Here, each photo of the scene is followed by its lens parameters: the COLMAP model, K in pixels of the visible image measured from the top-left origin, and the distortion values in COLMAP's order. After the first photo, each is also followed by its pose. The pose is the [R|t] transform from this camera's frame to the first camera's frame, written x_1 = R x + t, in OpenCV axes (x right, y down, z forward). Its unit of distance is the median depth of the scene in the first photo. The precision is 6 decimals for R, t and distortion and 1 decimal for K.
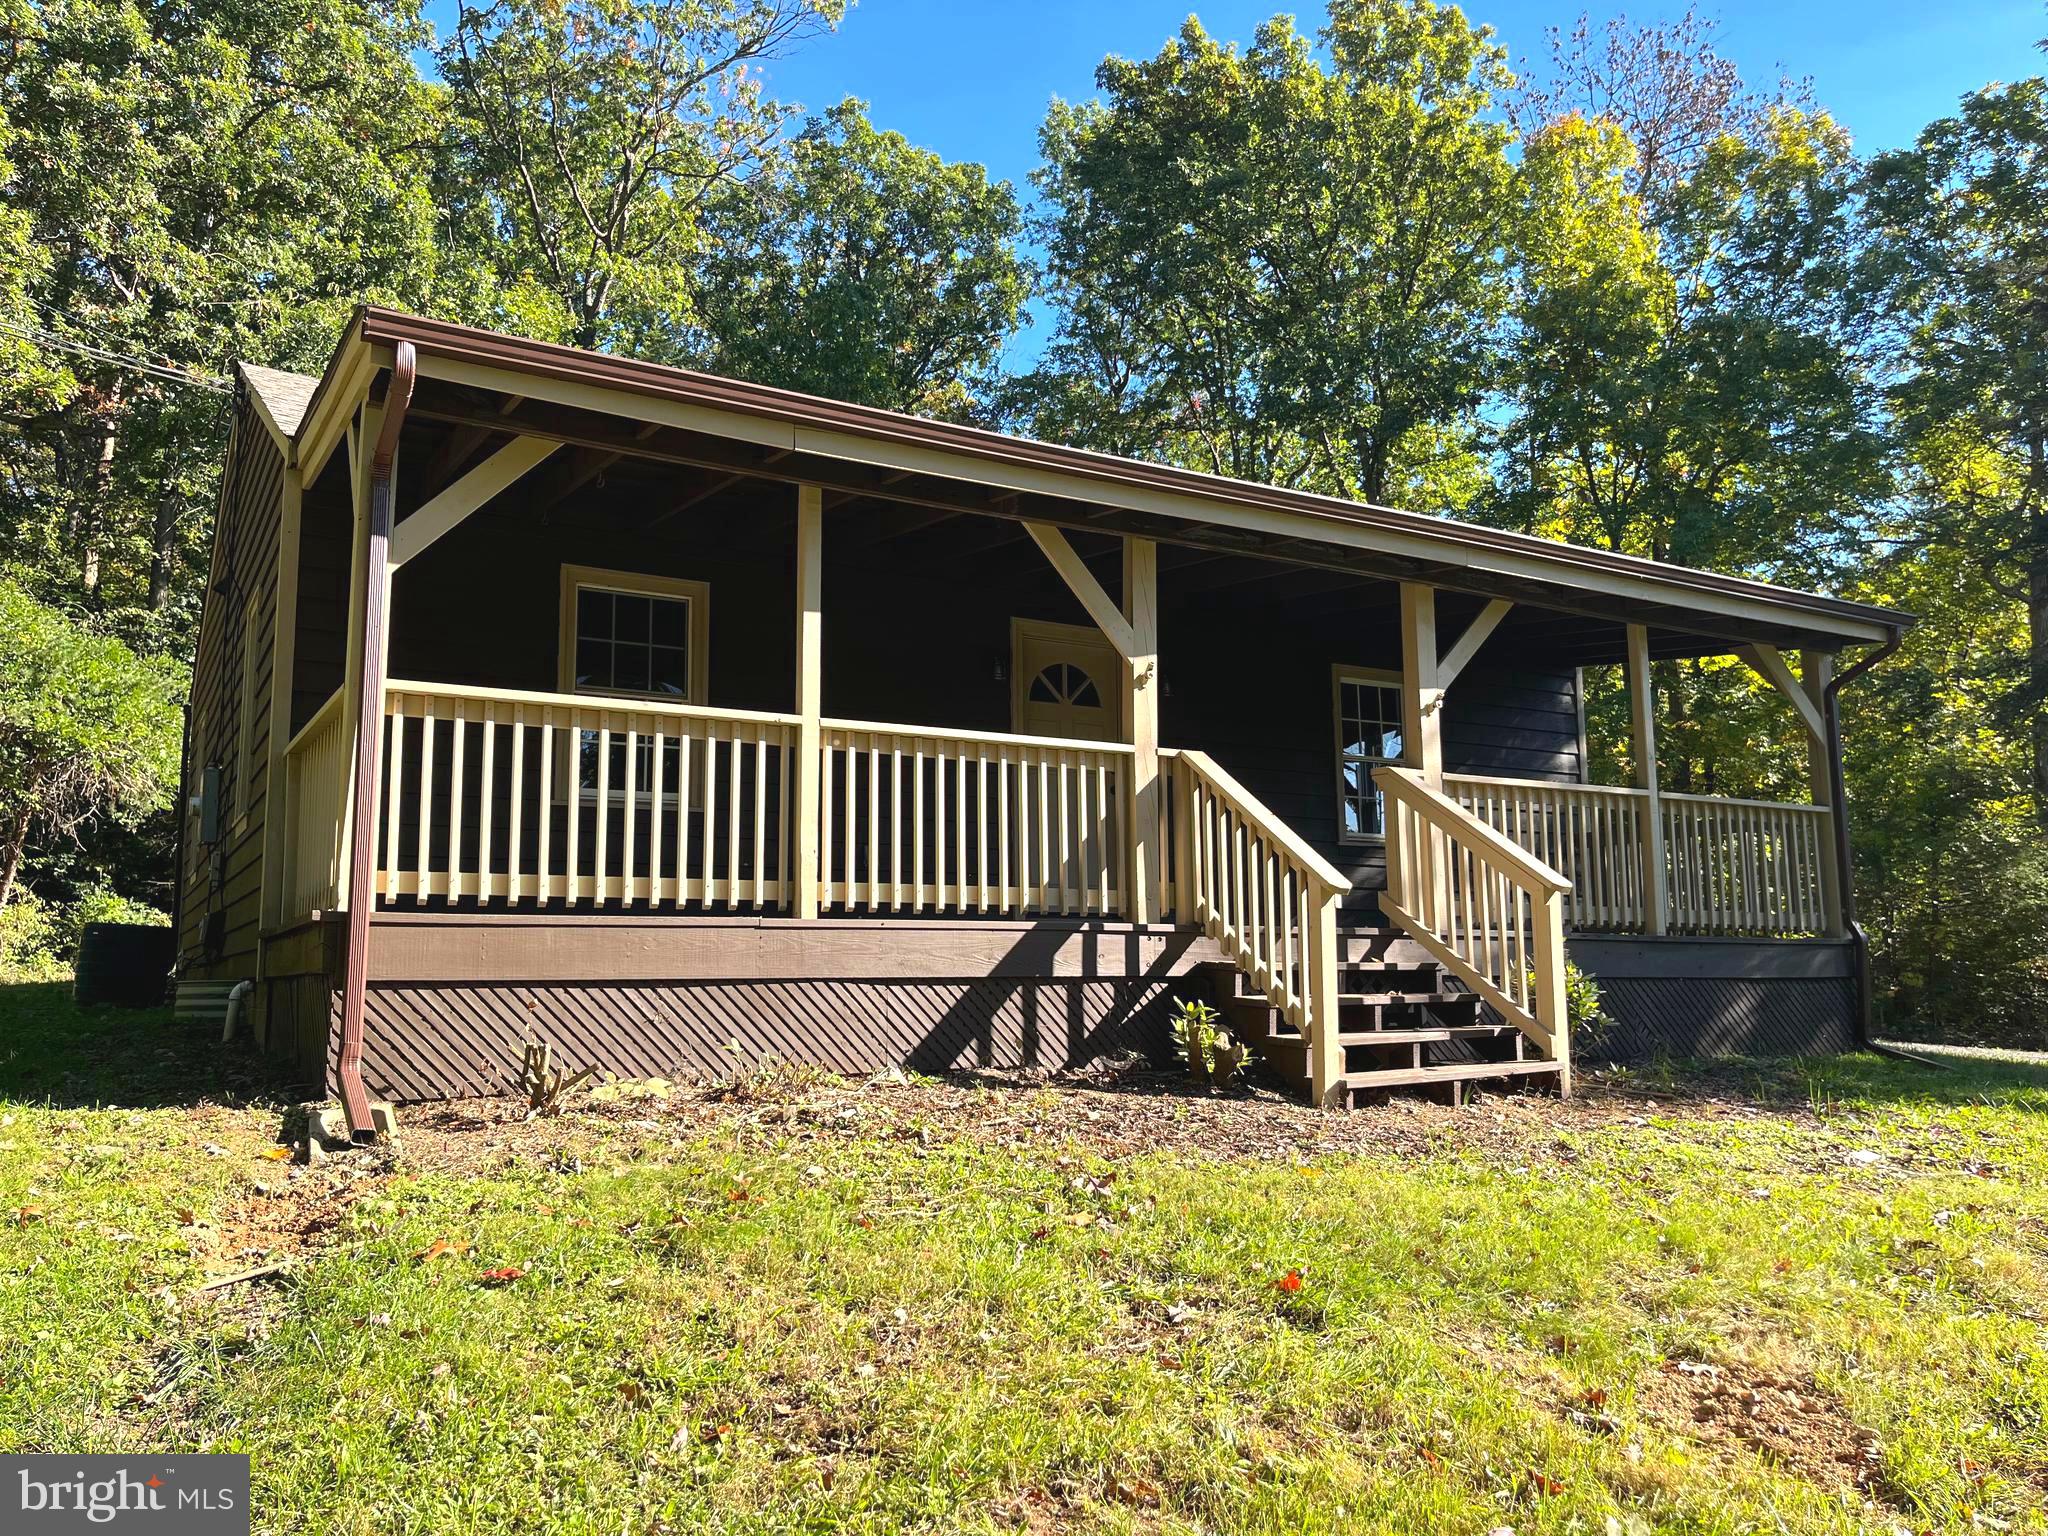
lens RADIAL K [[1571.0, 0, 1021.4], [0, 1571.0, 753.8], [0, 0, 1]] dist [0.058311, -0.062452]
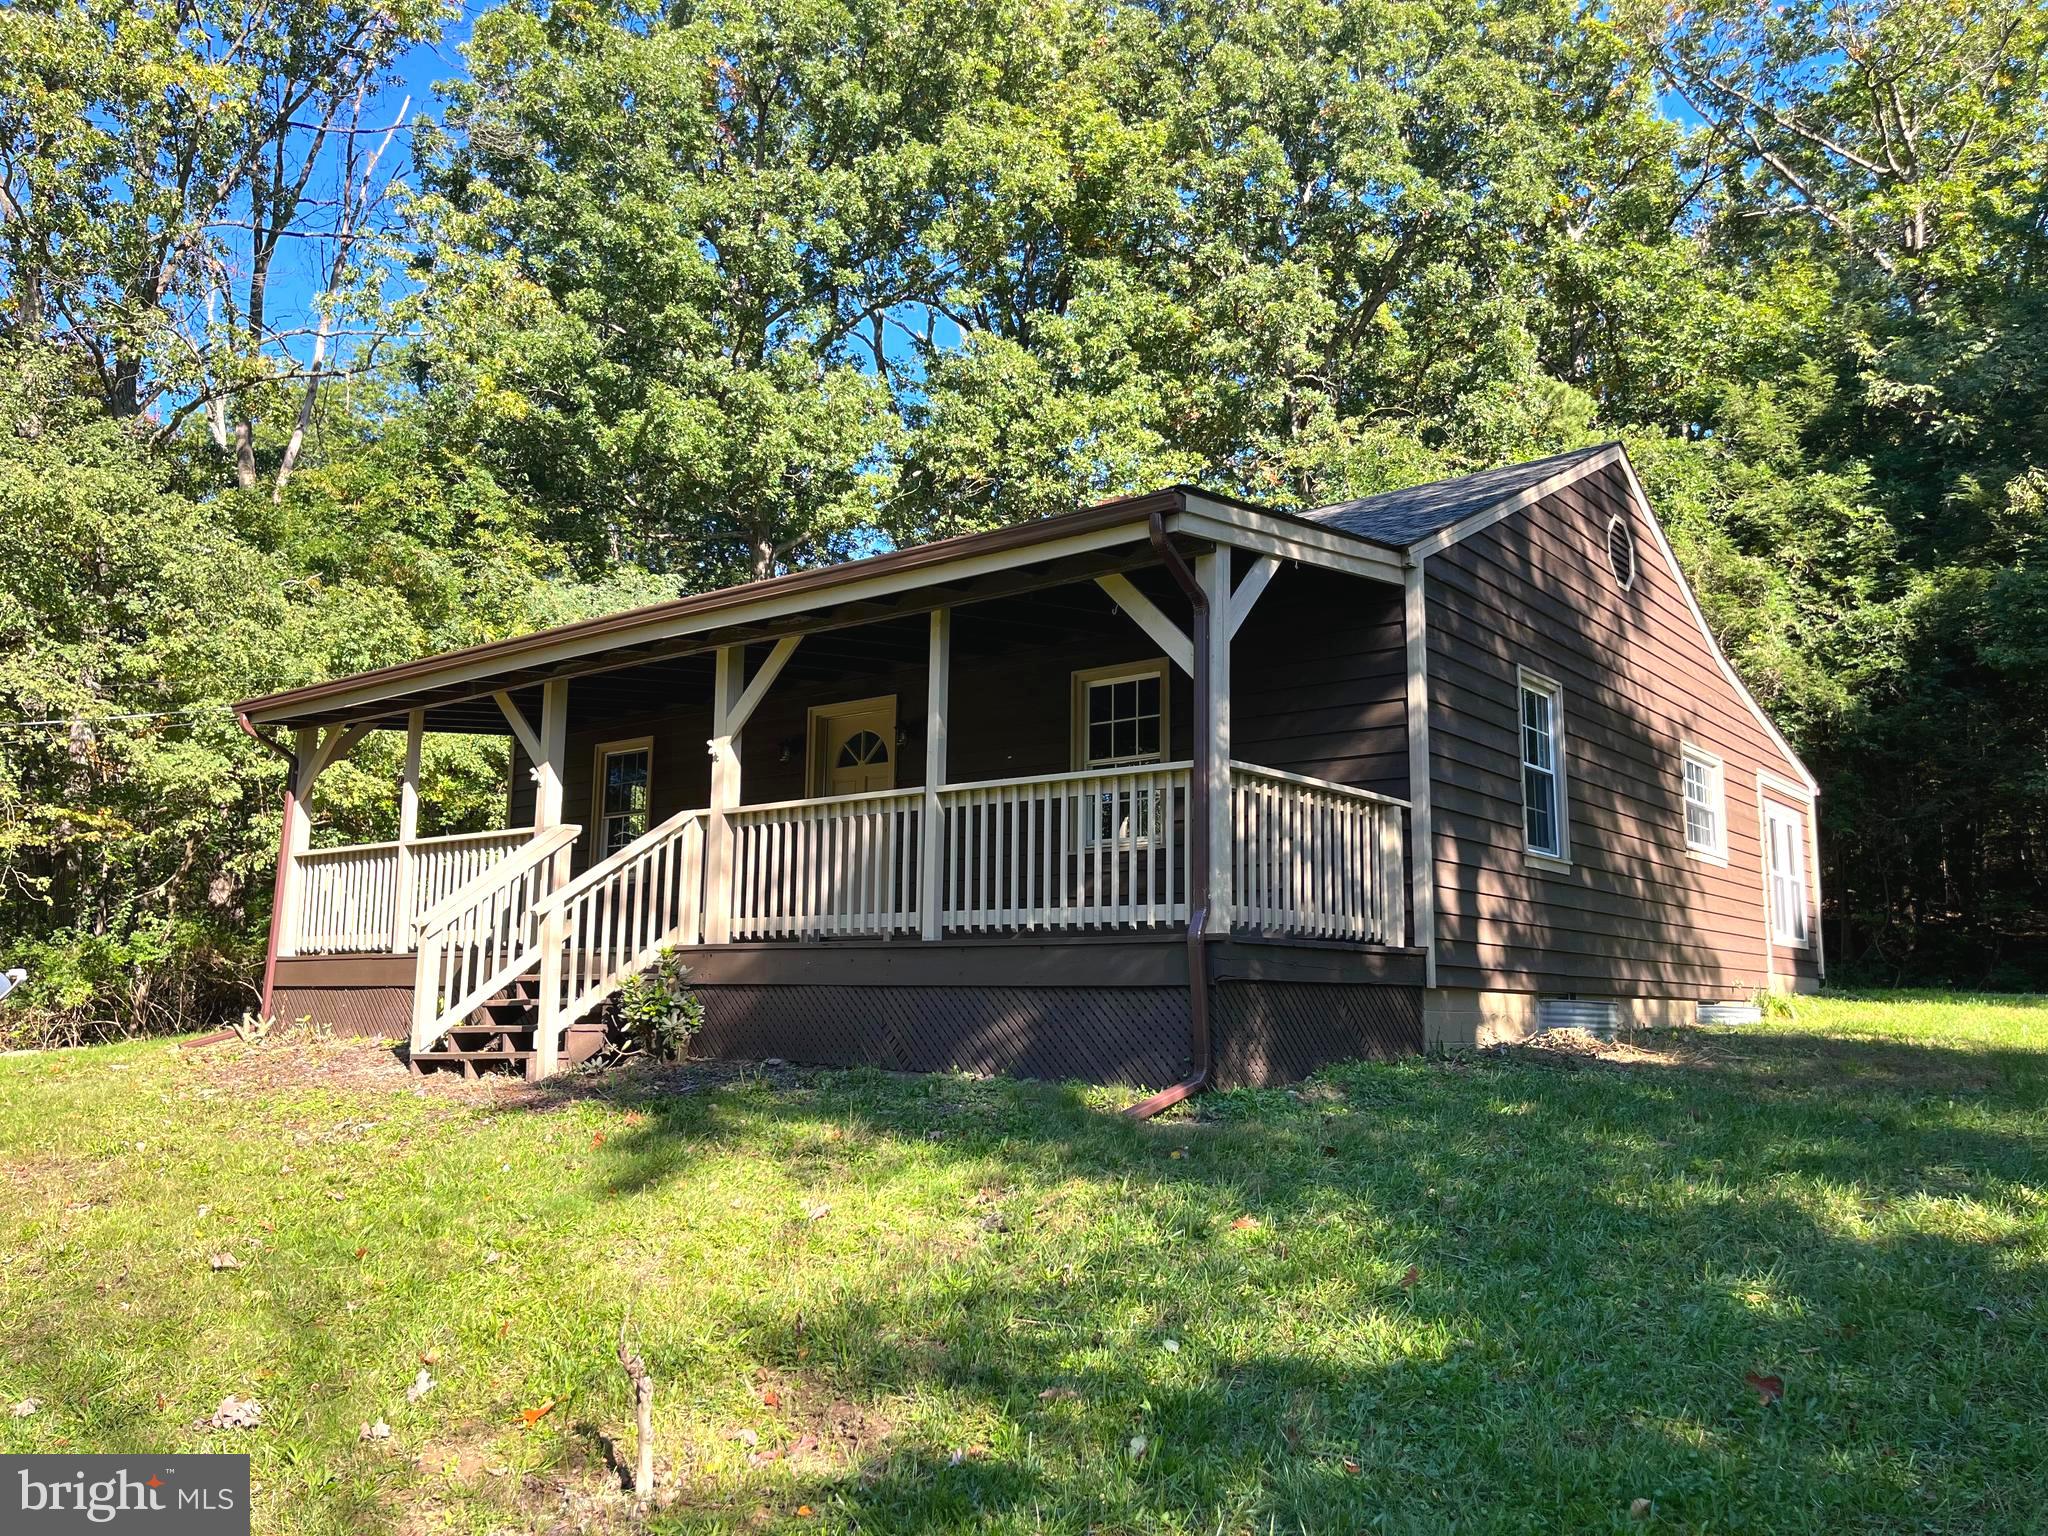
lens RADIAL K [[1571.0, 0, 1029.8], [0, 1571.0, 765.6], [0, 0, 1]] dist [0.058311, -0.062452]
pose [[0.361214, -0.132580, -0.923010, 1.647948], [0.124487, 0.987837, -0.093175, 0.135828], [0.924136, -0.081247, 0.373325, 0.894917]]
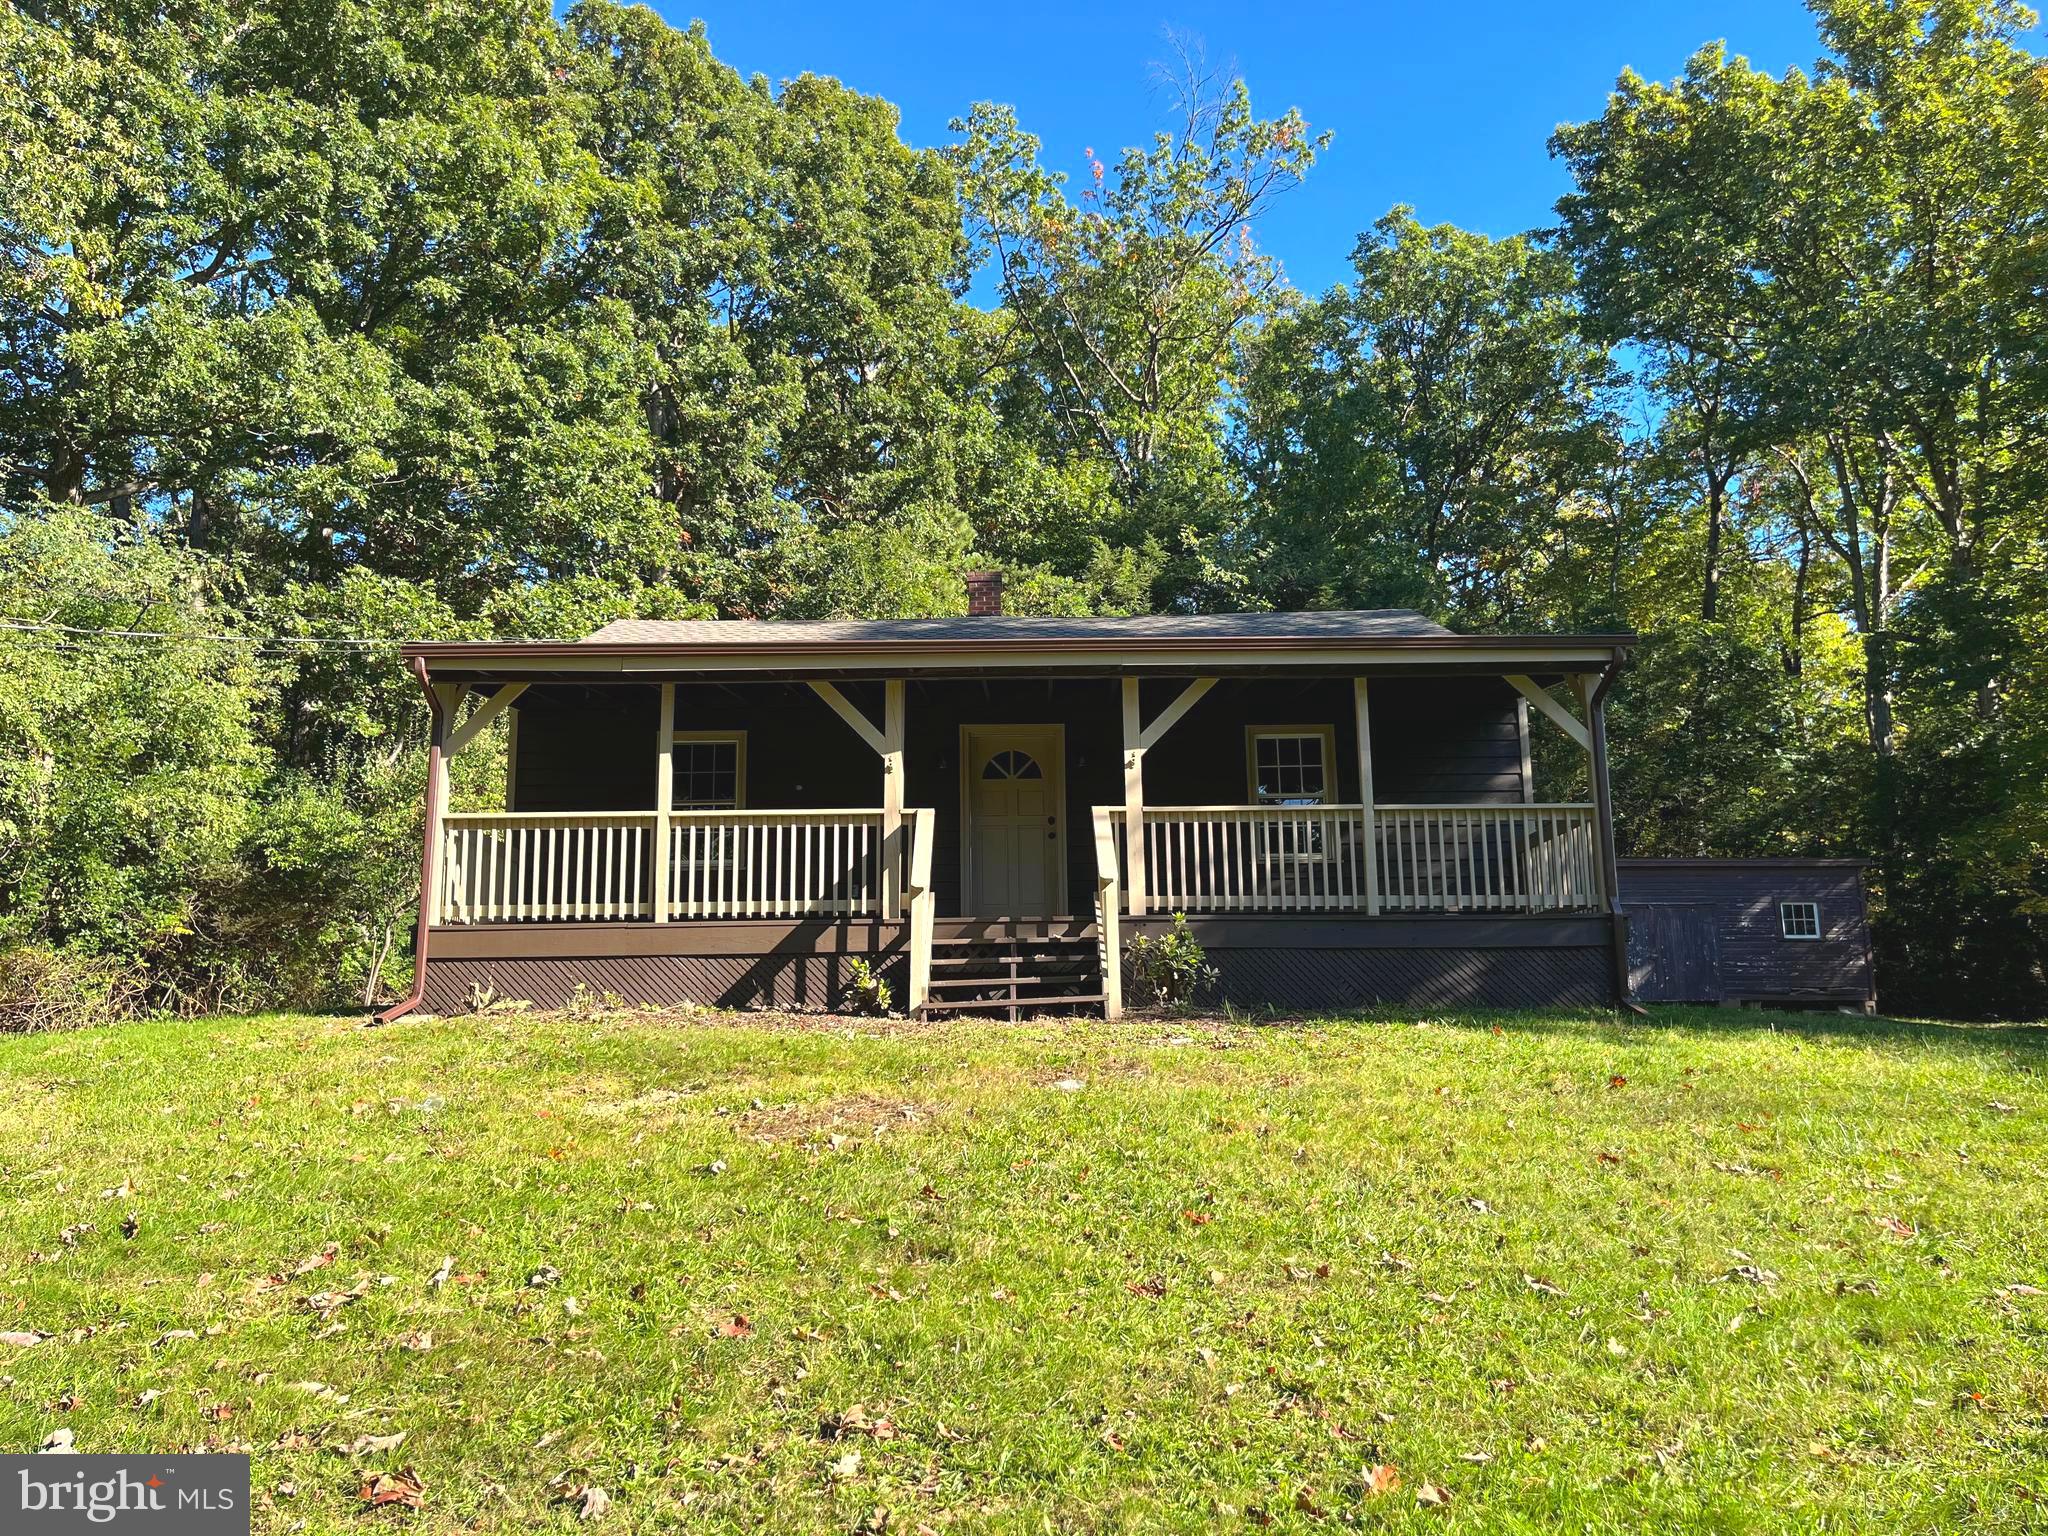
lens RADIAL K [[1571.0, 0, 1027.4], [0, 1571.0, 771.2], [0, 0, 1]] dist [0.058311, -0.062452]
pose [[0.866937, -0.098890, -0.488508, 1.018982], [0.080596, 0.995035, -0.058397, 0.063569], [0.491858, 0.011255, 0.870603, -0.339860]]
